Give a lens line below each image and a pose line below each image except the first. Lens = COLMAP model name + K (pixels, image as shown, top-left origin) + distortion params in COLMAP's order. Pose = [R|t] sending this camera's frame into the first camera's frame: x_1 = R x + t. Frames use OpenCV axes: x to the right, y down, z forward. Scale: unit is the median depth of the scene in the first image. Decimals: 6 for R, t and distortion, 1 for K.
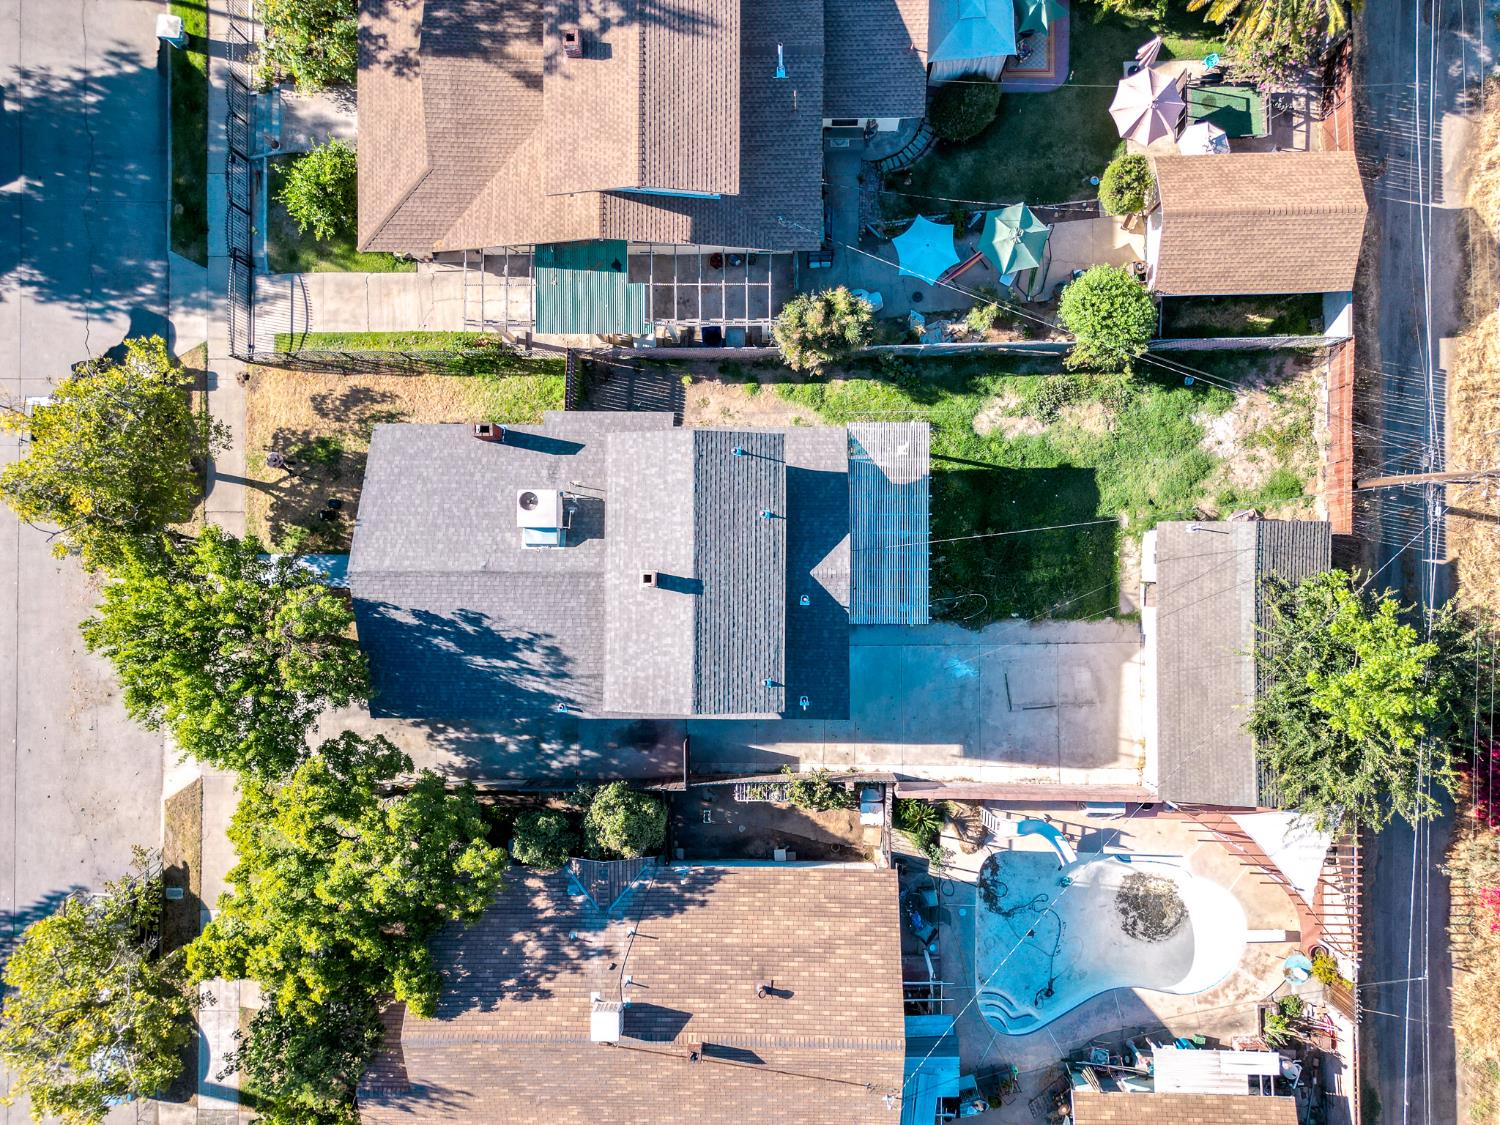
lens RADIAL K [[1032.8, 0, 750.0], [0, 1032.8, 562.5], [0, 0, 1]] dist [0.045383, -0.001587]
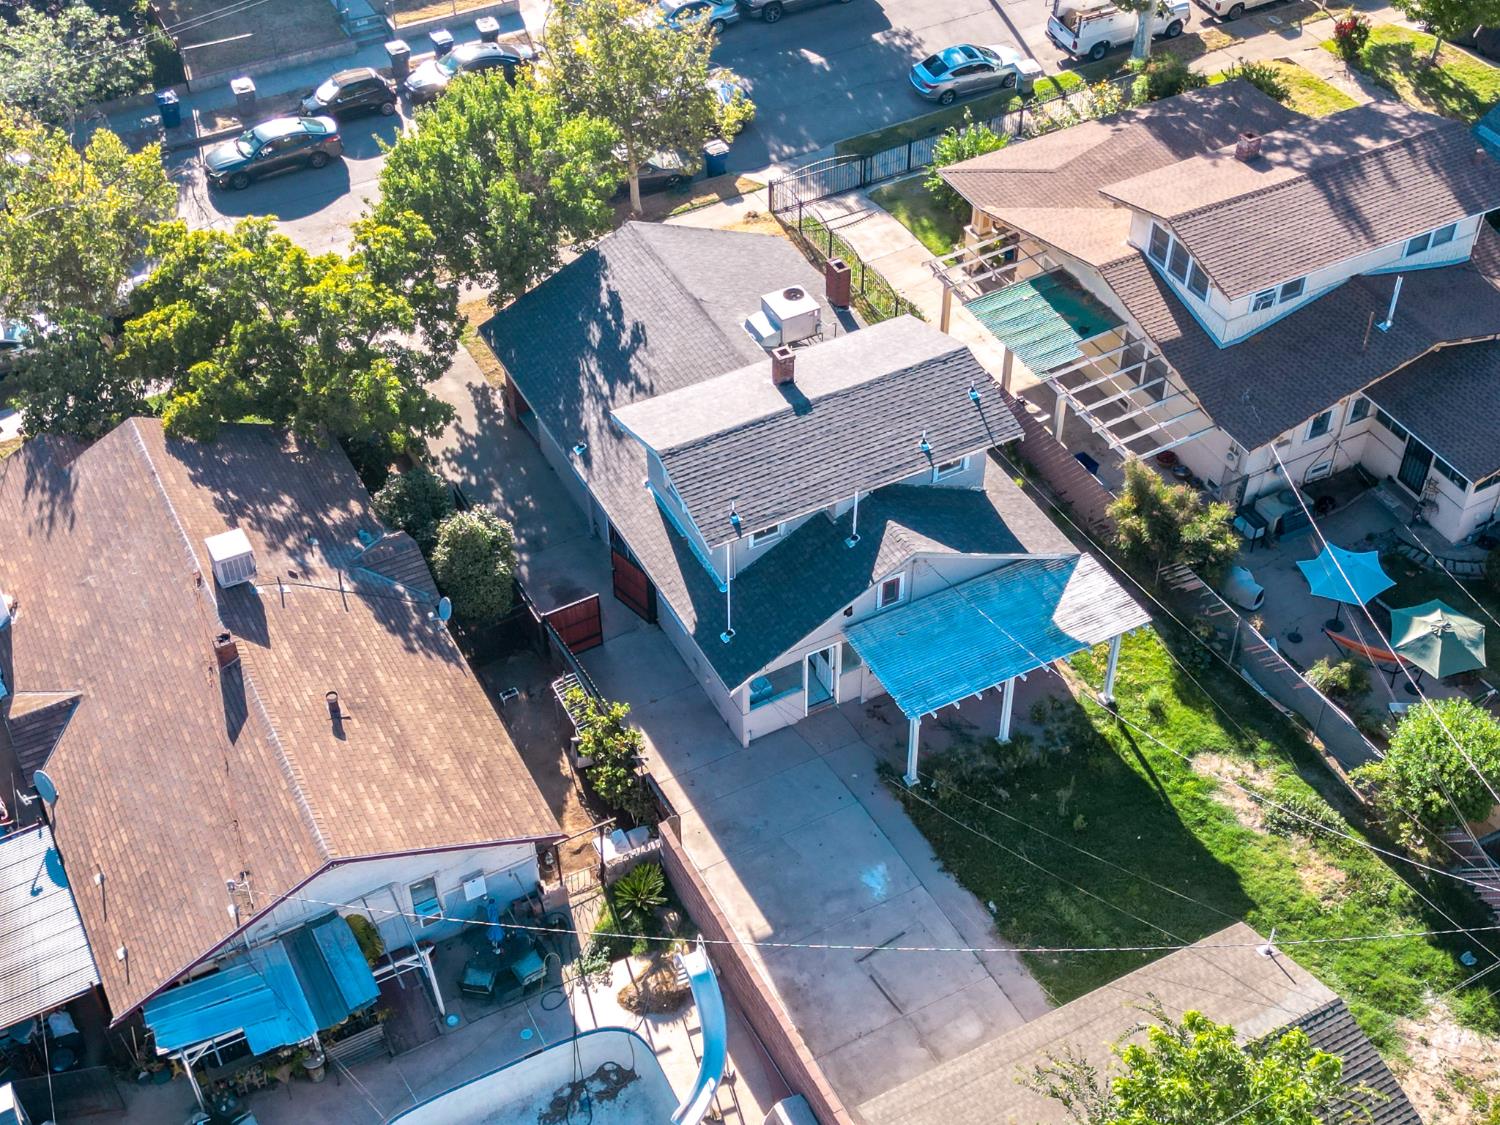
lens RADIAL K [[1857.7, 0, 775.3], [0, 1857.7, 564.2], [0, 0, 1]] dist [0.071179, -0.025834]
pose [[0.471274, 0.635466, -0.611624, 0.815450], [-0.881982, 0.341787, -0.324483, 0.501653], [0.002847, 0.692362, 0.721545, 0.039382]]
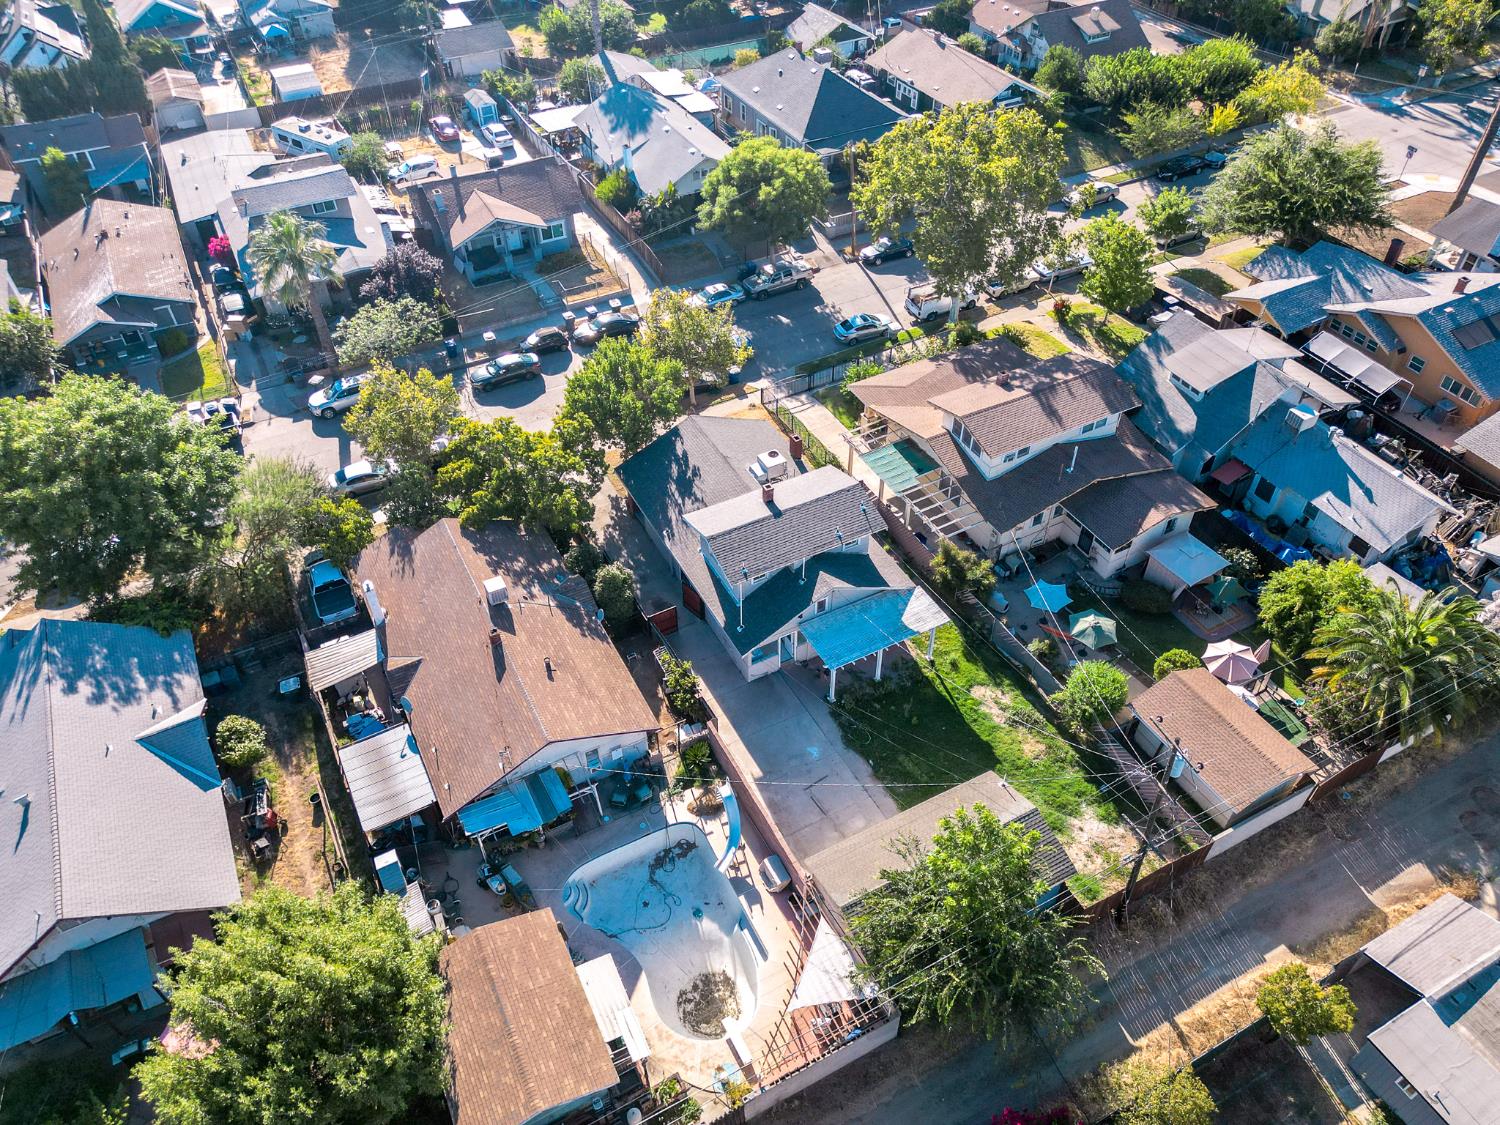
lens RADIAL K [[1042.5, 0, 767.1], [0, 1042.5, 561.3], [0, 0, 1]] dist [0.077950, -0.001376]
pose [[0.473036, 0.633770, -0.612023, 0.895886], [-0.881042, 0.341108, -0.327735, 0.544196], [0.001058, 0.694249, 0.719735, -0.113661]]
